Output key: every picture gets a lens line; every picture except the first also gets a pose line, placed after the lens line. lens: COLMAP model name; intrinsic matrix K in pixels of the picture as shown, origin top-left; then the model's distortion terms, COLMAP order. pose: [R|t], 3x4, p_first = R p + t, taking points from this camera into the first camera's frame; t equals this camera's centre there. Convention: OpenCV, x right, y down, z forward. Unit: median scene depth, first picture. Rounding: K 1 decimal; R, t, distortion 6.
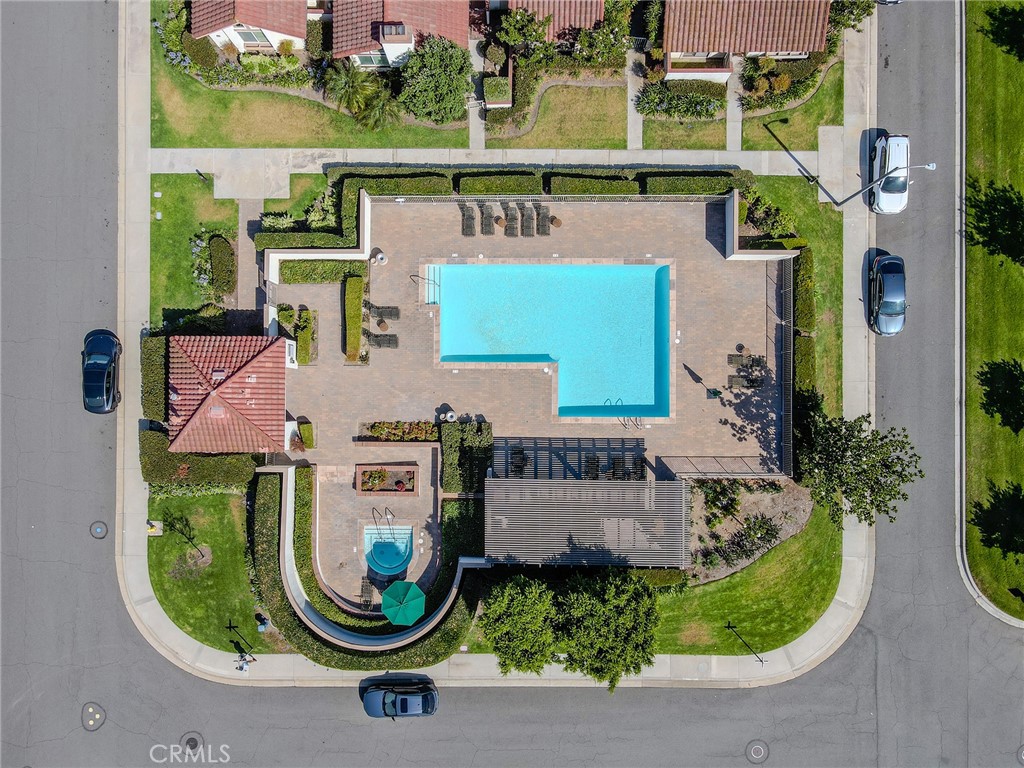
lens RADIAL K [[766.3, 0, 512.0], [0, 766.3, 384.0], [0, 0, 1]] dist [-0.017473, 0.075129]
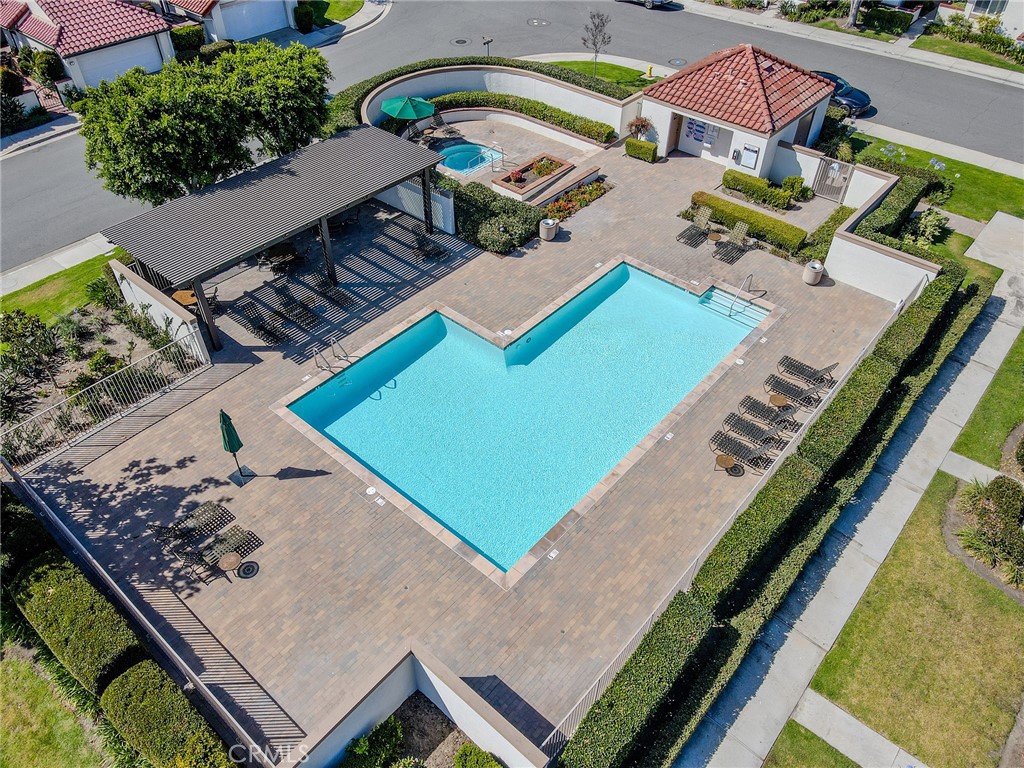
lens RADIAL K [[766.3, 0, 512.0], [0, 766.3, 384.0], [0, 0, 1]] dist [-0.017473, 0.075129]
pose [[-0.650494, 0.514305, -0.558881, 0.387455], [-0.759389, -0.427197, 0.490746, -0.322264], [0.013641, 0.743635, 0.668447, 0.641864]]
